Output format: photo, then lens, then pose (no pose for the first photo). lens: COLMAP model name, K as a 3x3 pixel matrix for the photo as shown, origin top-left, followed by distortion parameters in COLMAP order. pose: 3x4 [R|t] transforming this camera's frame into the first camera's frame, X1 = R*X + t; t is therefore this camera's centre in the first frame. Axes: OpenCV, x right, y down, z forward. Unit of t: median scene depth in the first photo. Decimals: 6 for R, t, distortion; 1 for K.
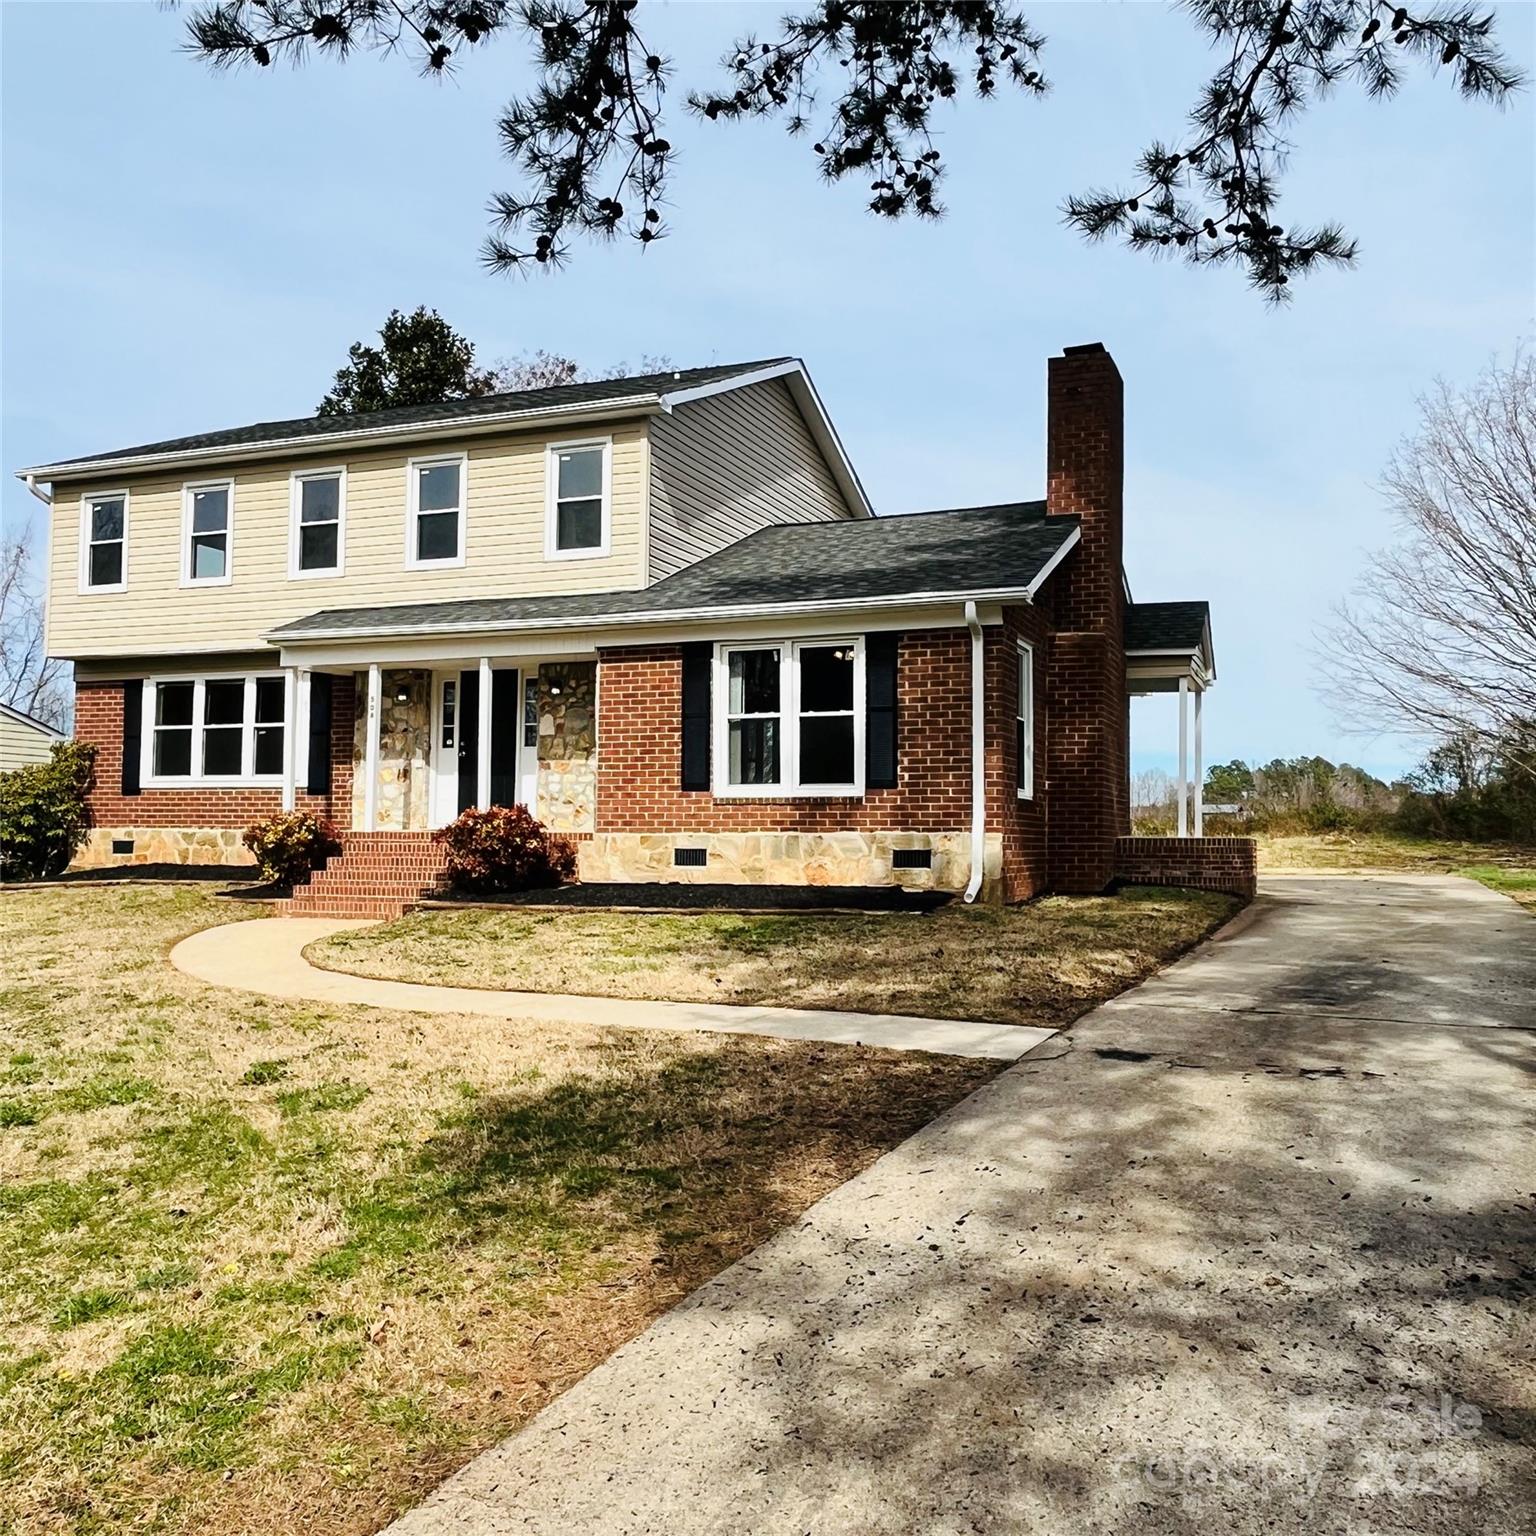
lens RADIAL K [[1421.0, 0, 766.8], [0, 1421.0, 769.2], [0, 0, 1]] dist [0.021977, 0.000000]
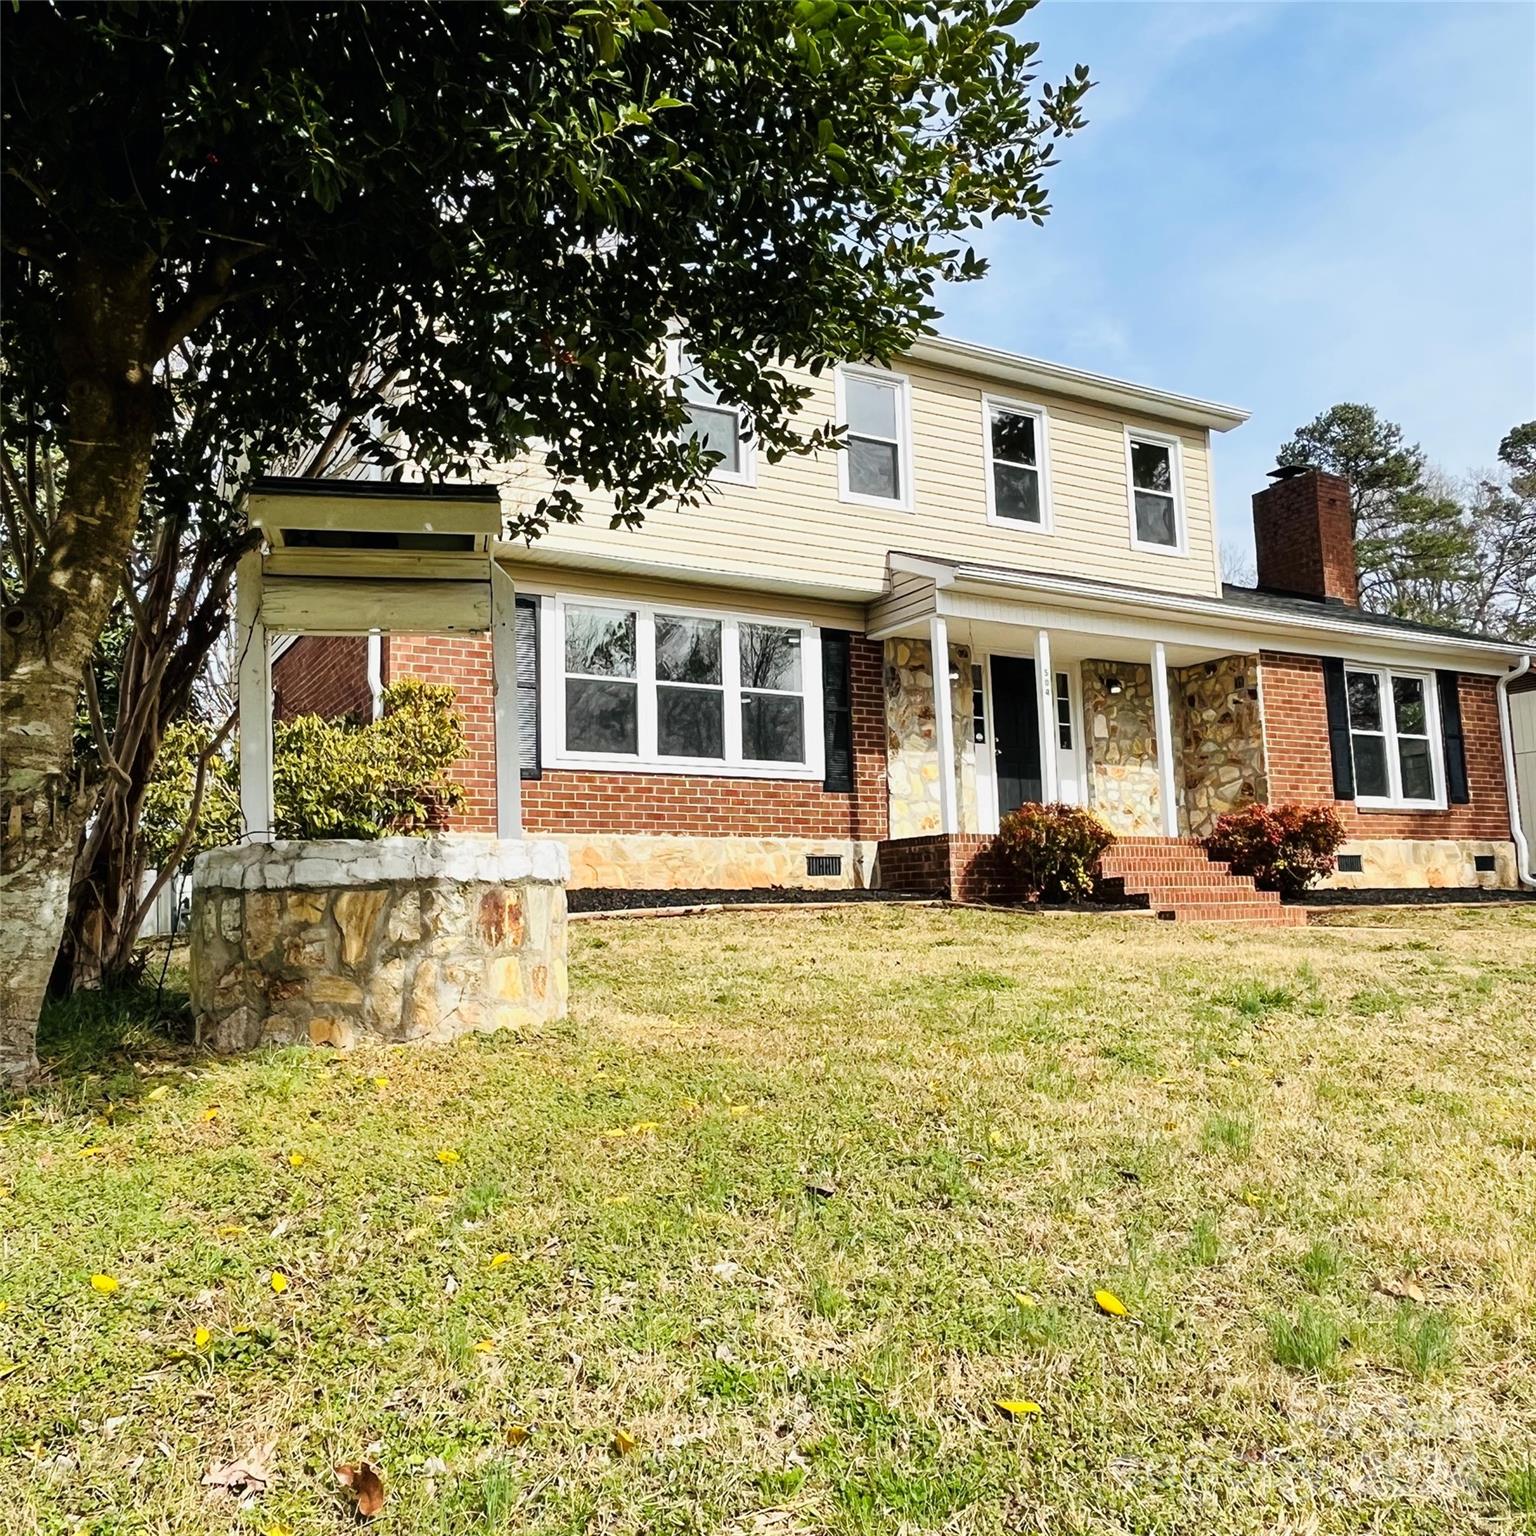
lens RADIAL K [[1340.7, 0, 767.3], [0, 1340.7, 765.2], [0, 0, 1]] dist [0.000396, 0.016028]
pose [[0.617683, 0.077746, 0.782575, -0.956337], [-0.007149, 0.995615, -0.093268, 0.074978], [-0.786395, 0.052016, 0.615530, 0.646257]]
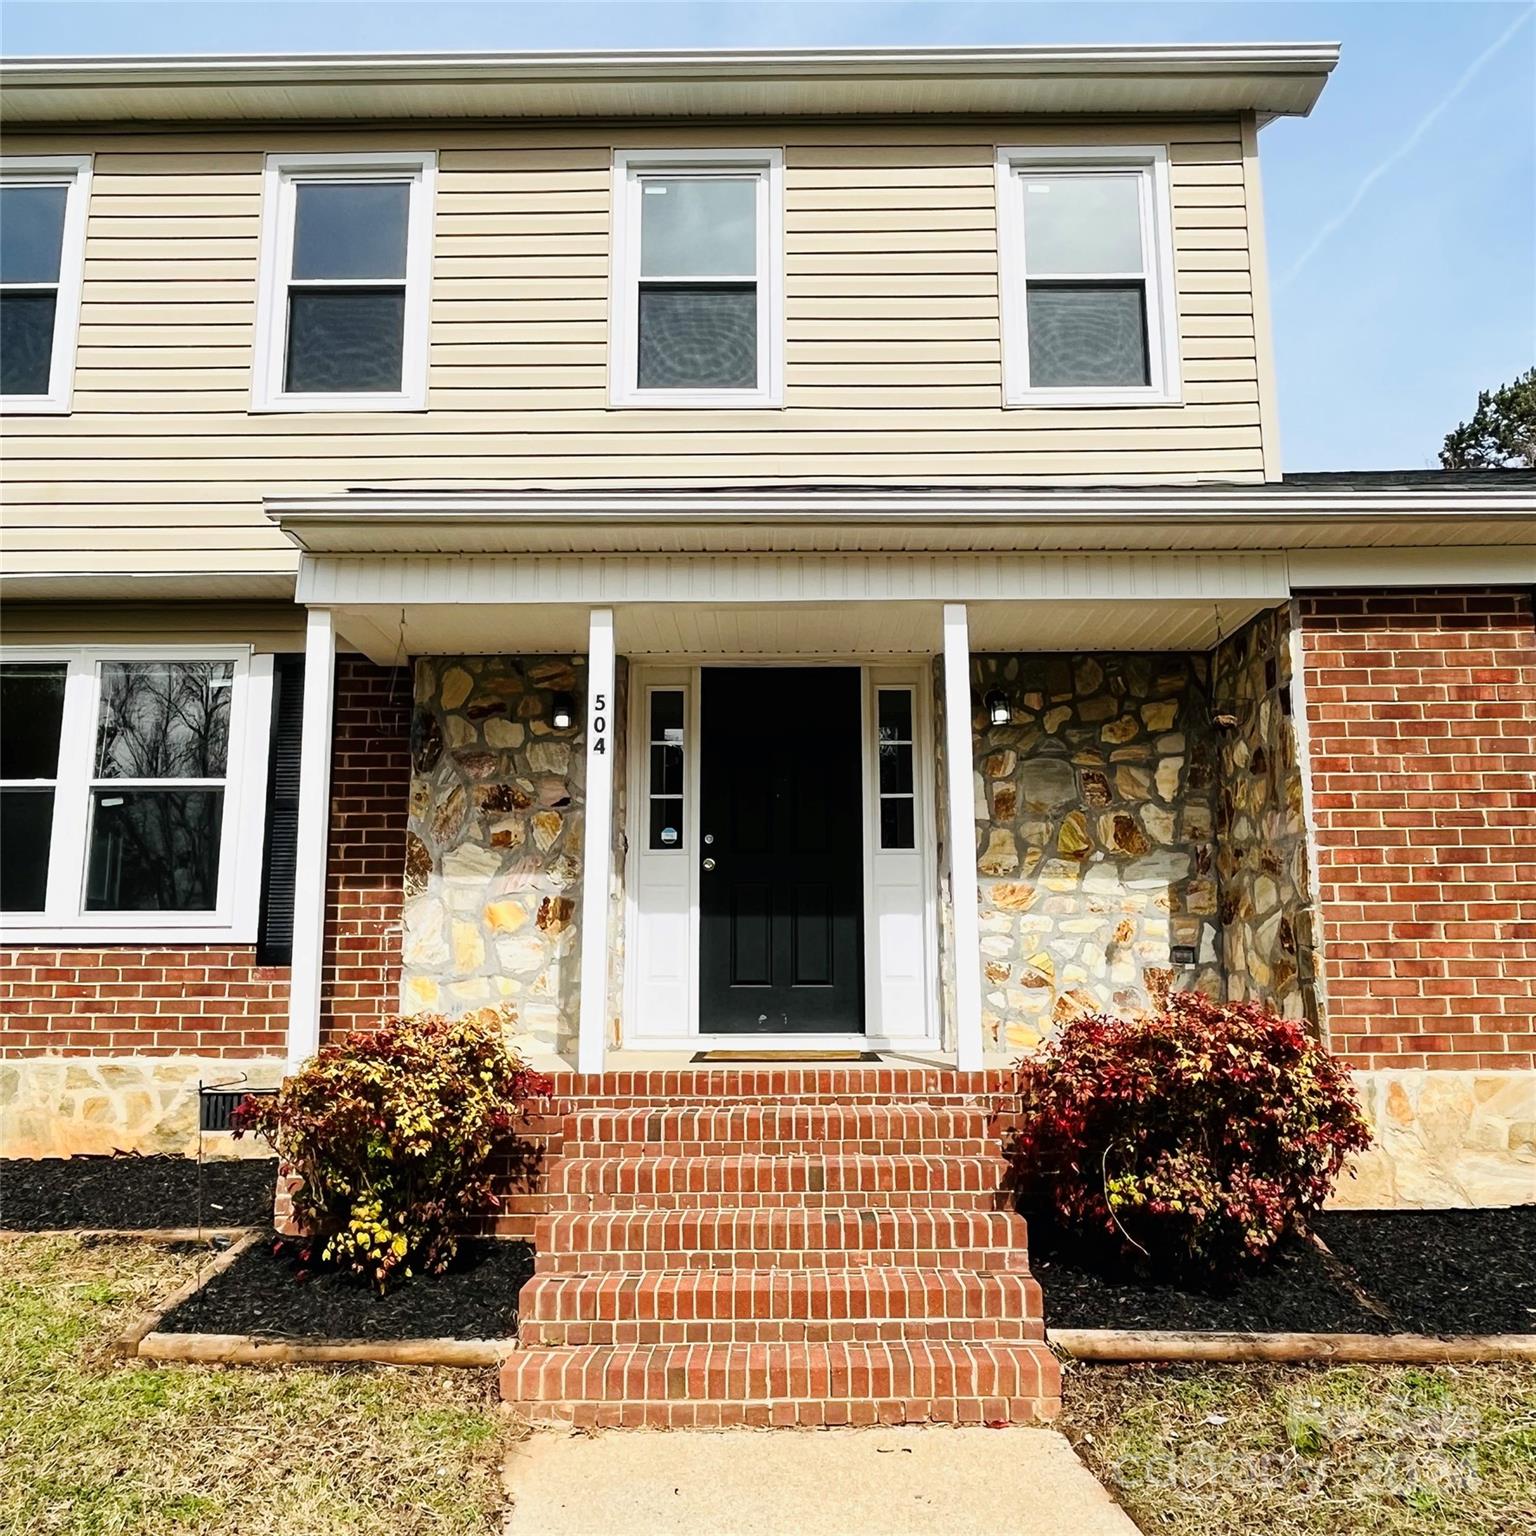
lens RADIAL K [[1340.7, 0, 769.5], [0, 1340.7, 768.6], [0, 0, 1]] dist [0.000396, 0.016028]
pose [[0.928636, 0.049490, 0.367677, -0.356912], [-0.006371, 0.993044, -0.117573, 0.007762], [-0.370938, 0.106840, 0.922491, 0.658164]]
